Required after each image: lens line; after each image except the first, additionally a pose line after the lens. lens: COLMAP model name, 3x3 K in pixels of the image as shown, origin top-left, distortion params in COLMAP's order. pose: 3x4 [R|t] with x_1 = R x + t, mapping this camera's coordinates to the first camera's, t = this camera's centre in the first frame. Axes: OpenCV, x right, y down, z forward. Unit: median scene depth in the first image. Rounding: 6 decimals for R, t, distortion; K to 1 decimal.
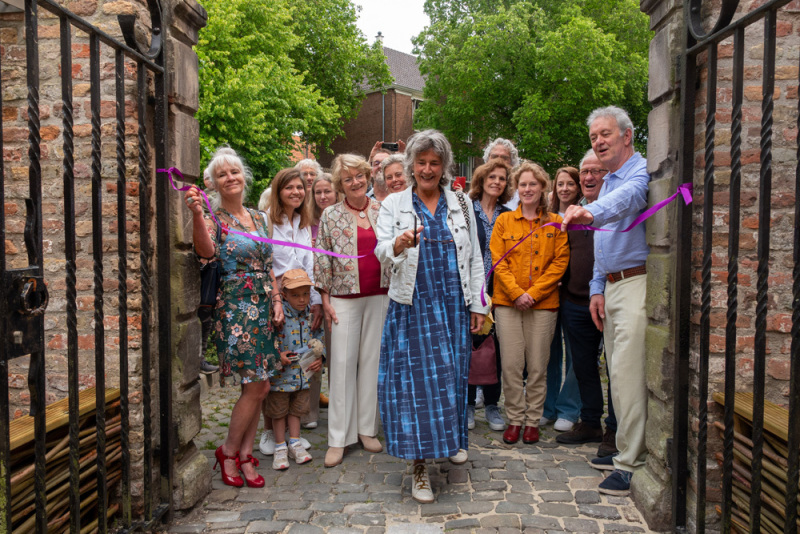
lens RADIAL K [[611.9, 0, 408.2], [0, 611.9, 267.3], [0, 0, 1]] dist [-0.001313, -0.003171]
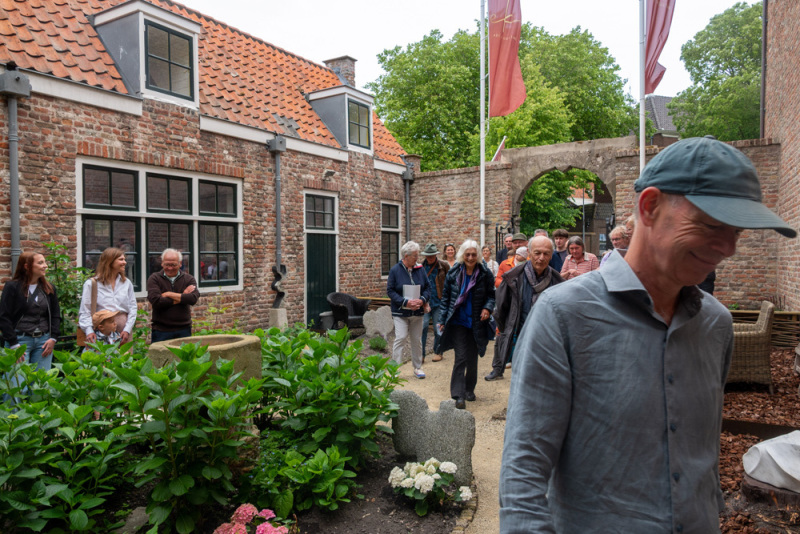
lens RADIAL K [[562.1, 0, 400.0], [0, 562.1, 267.0], [0, 0, 1]] dist [-0.007014, 0.008387]
pose [[0.883733, 0.001886, -0.467988, 0.024923], [-0.019247, 0.999292, -0.032319, 0.005011], [0.467596, 0.037568, 0.883144, -0.102295]]
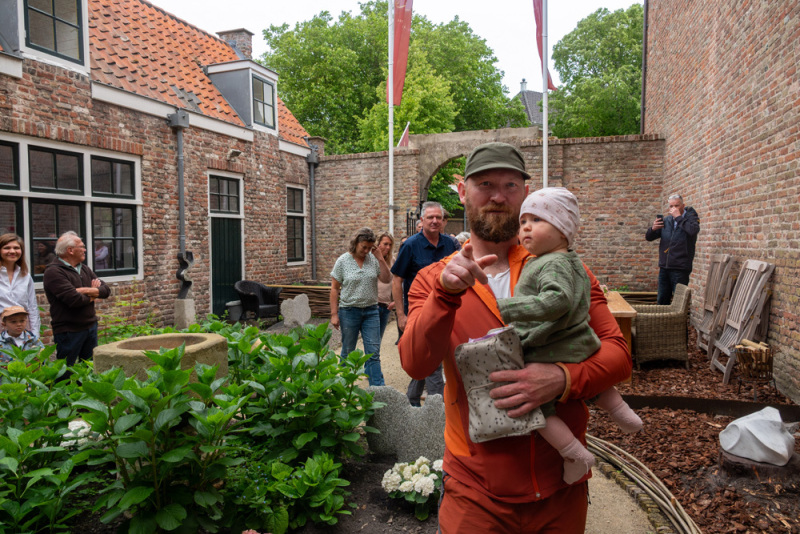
lens RADIAL K [[562.1, 0, 400.0], [0, 562.1, 267.0], [0, 0, 1]] dist [-0.007014, 0.008387]
pose [[0.960400, 0.005786, -0.278565, 0.020966], [-0.008558, 0.999925, -0.008737, 0.004897], [0.278494, 0.010775, 0.960378, -0.102325]]
